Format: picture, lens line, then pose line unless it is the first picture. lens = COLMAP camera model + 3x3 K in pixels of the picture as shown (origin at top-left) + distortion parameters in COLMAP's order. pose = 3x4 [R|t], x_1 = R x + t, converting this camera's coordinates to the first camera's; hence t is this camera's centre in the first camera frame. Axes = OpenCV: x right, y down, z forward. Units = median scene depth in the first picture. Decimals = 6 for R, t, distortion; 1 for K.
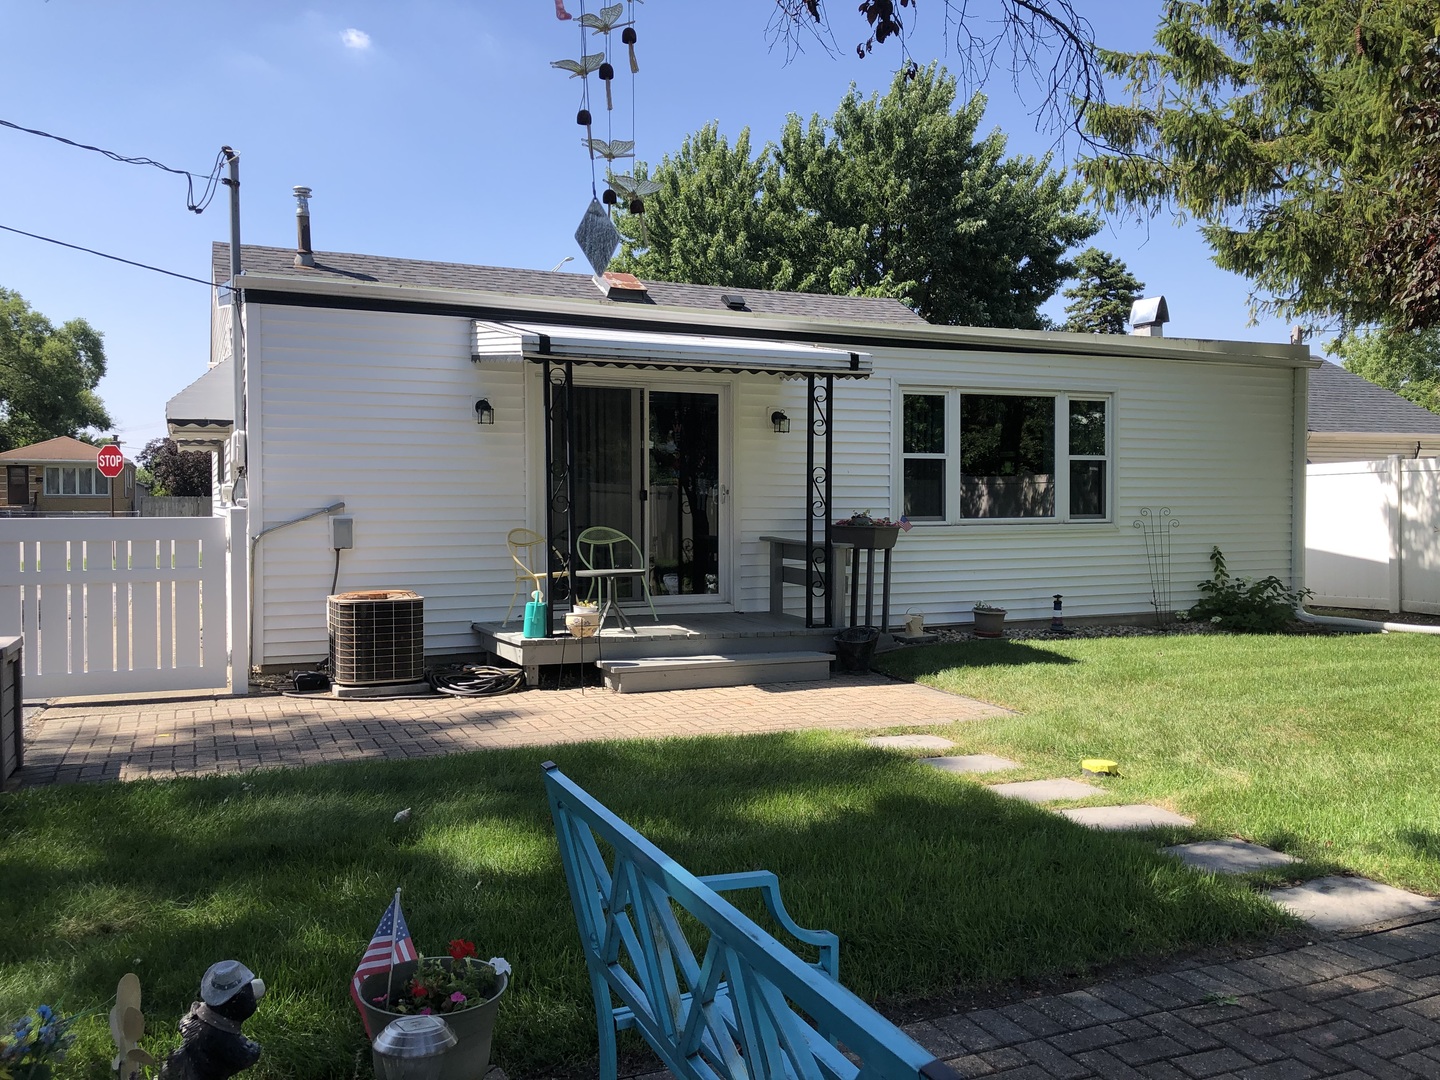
lens RADIAL K [[1172.0, 0, 717.4], [0, 1172.0, 541.1], [0, 0, 1]] dist [0.051192, -0.074388]
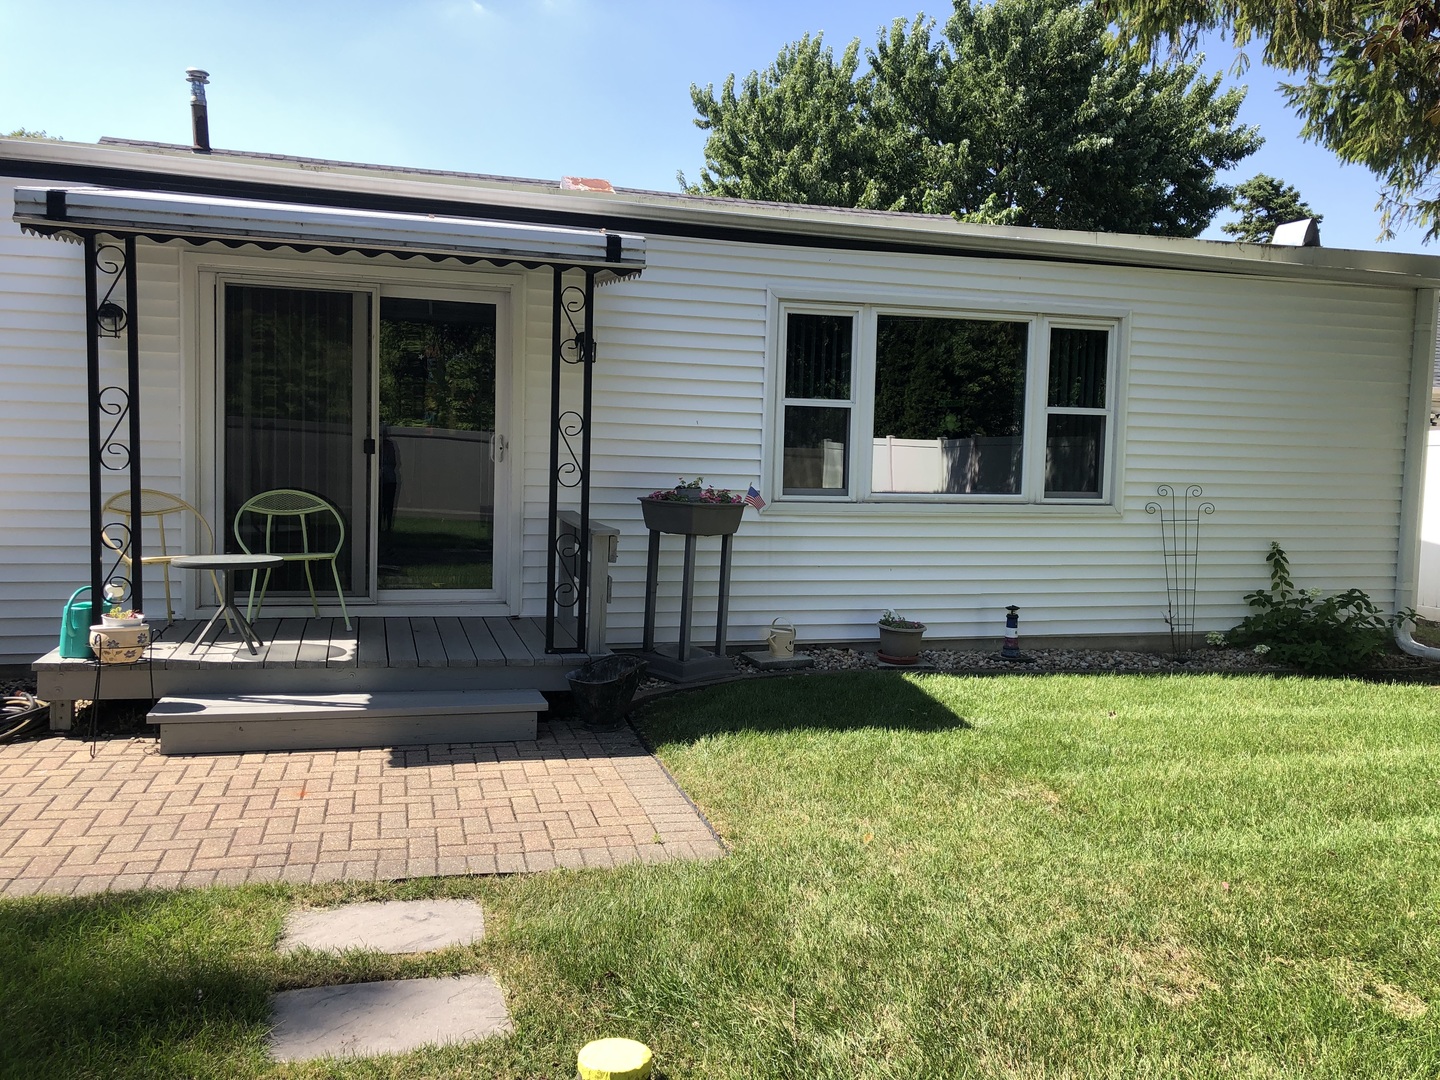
lens RADIAL K [[1172.0, 0, 727.3], [0, 1172.0, 537.9], [0, 0, 1]] dist [0.051192, -0.074388]
pose [[0.989843, 0.039155, -0.136667, 0.197043], [-0.033860, 0.998591, 0.040862, -0.016124], [0.138074, -0.035819, 0.989774, 0.261934]]
